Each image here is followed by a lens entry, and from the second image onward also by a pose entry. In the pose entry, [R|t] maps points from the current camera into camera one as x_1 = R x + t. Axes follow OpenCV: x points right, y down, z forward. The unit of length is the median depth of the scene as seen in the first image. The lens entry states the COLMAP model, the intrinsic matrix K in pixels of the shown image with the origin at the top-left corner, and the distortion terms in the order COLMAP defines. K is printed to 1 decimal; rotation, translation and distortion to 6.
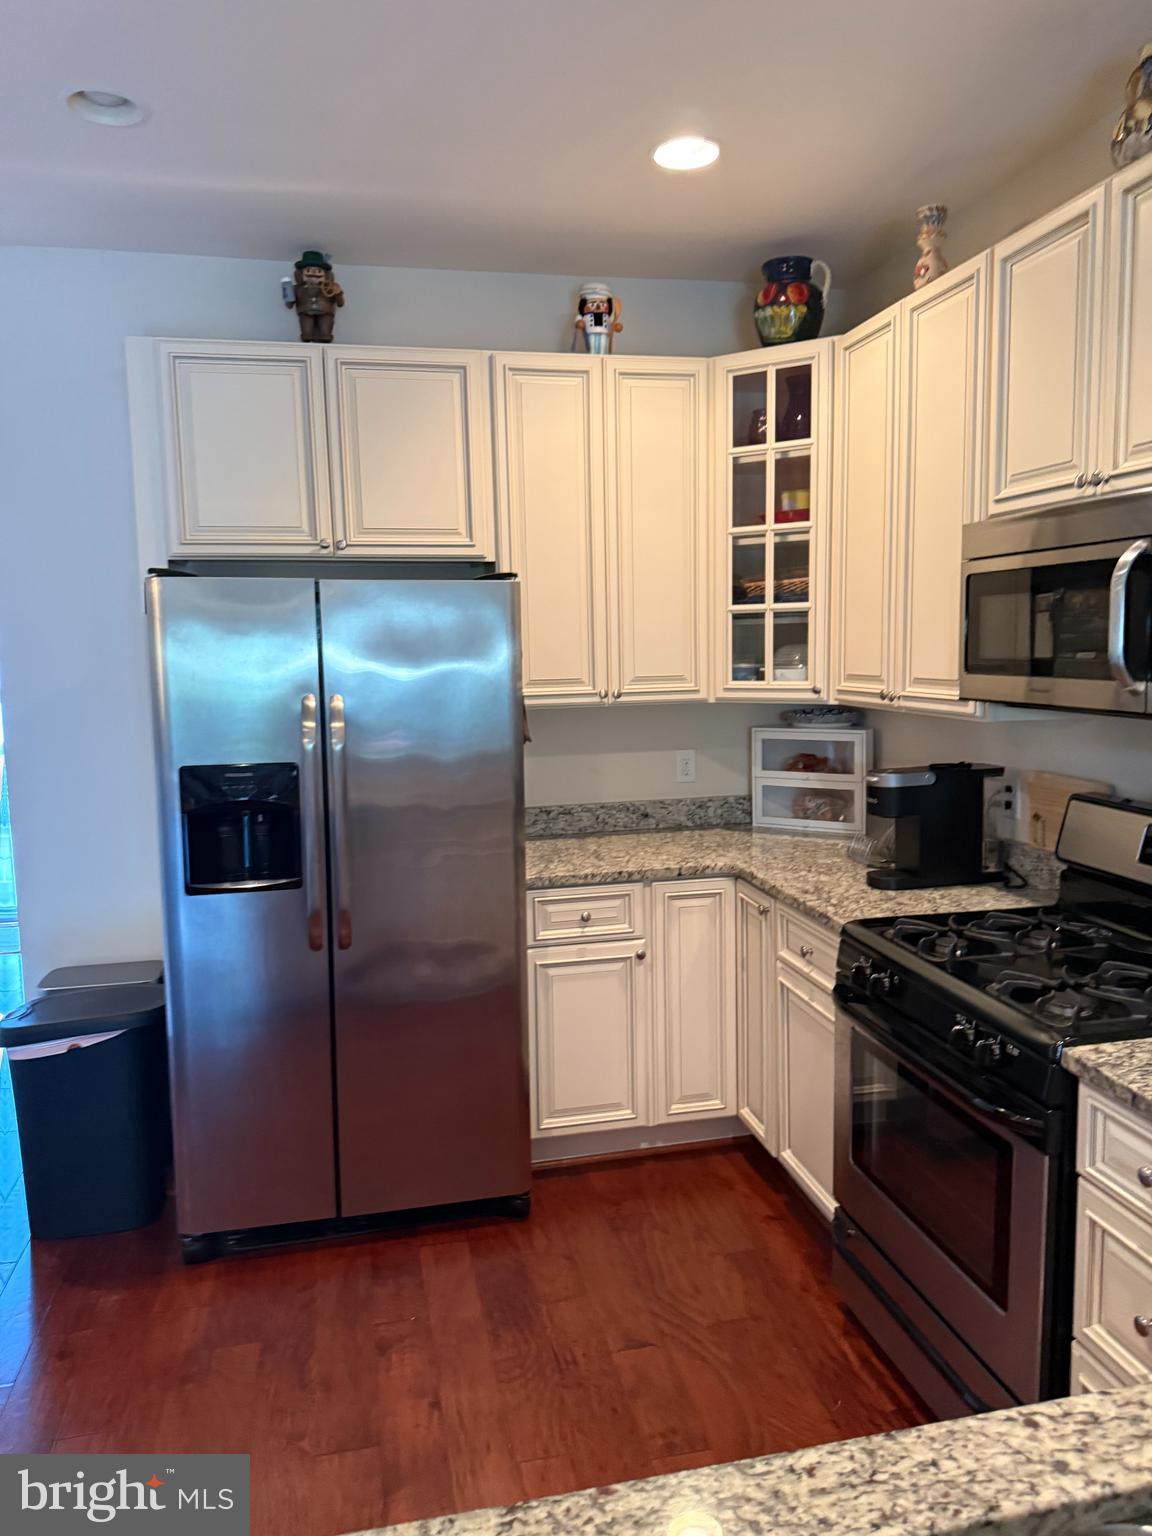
lens RADIAL K [[1106.0, 0, 579.8], [0, 1106.0, 749.3], [0, 0, 1]] dist [0.077057, -0.065341]
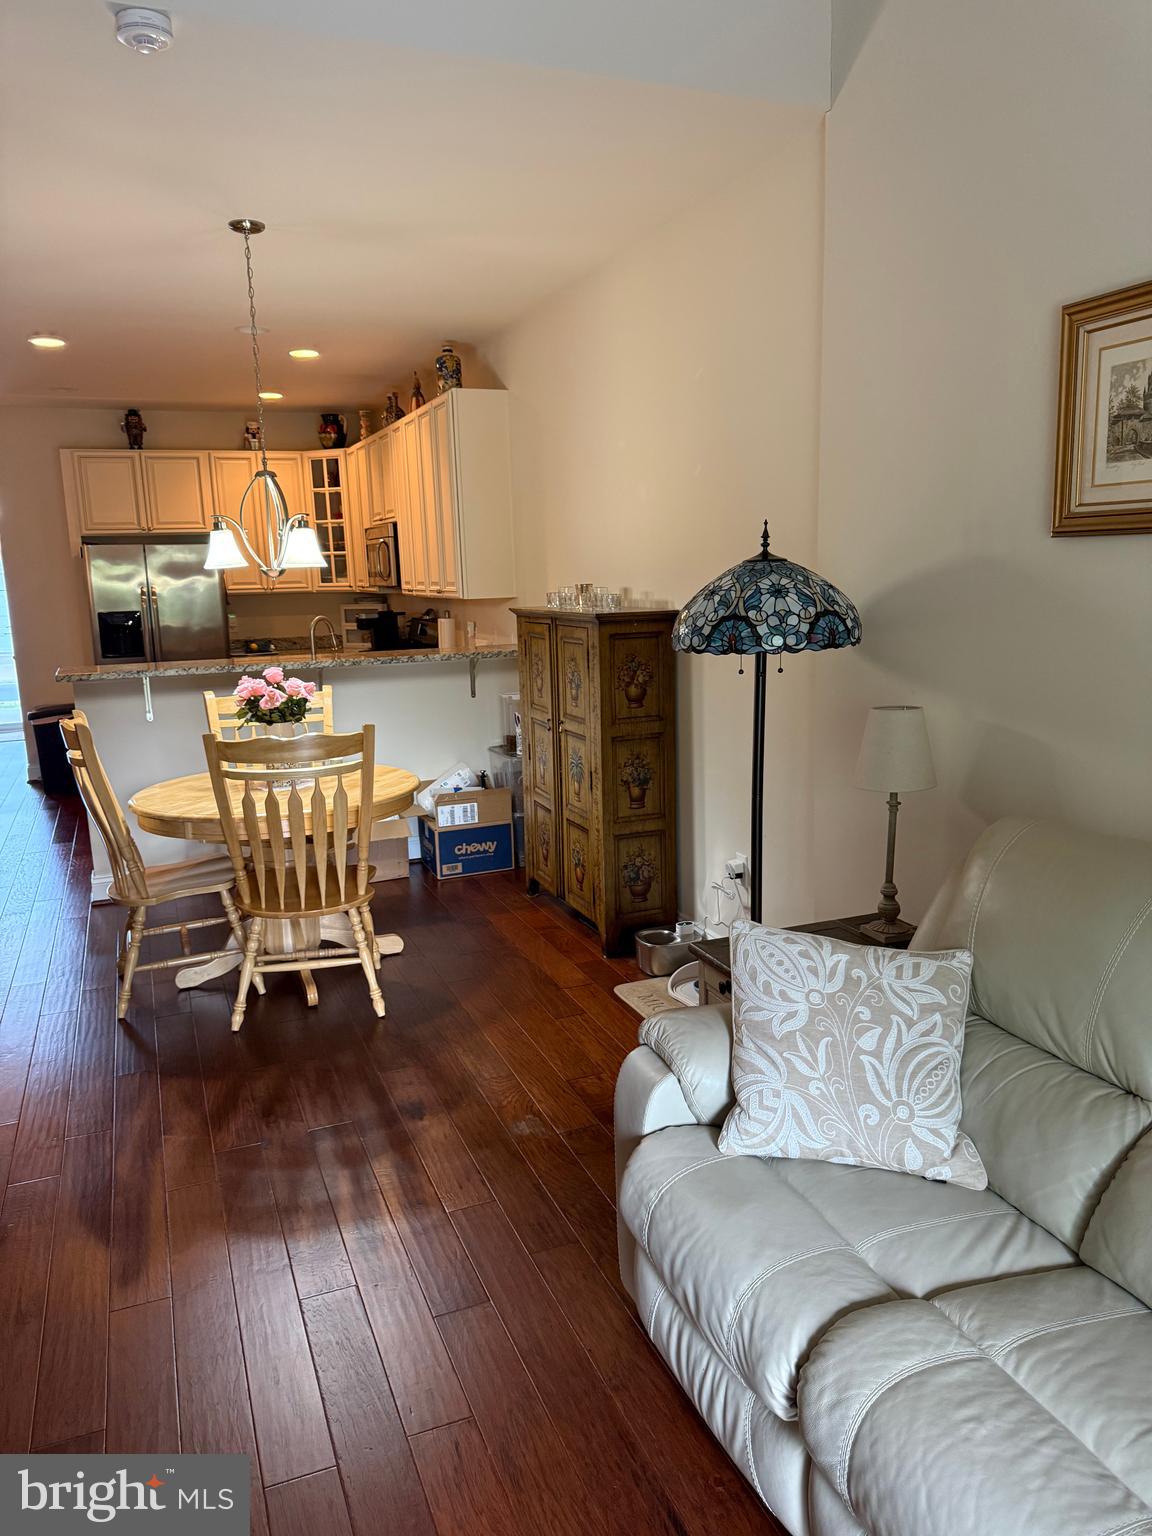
lens RADIAL K [[1102.0, 0, 576.0], [0, 1102.0, 768.0], [0, 0, 1]] dist [0.095871, -0.147225]
pose [[0.987299, -0.037050, 0.154491, 0.348573], [0.025122, 0.996601, 0.078461, 0.195307], [-0.156873, -0.073583, 0.984874, -1.796279]]
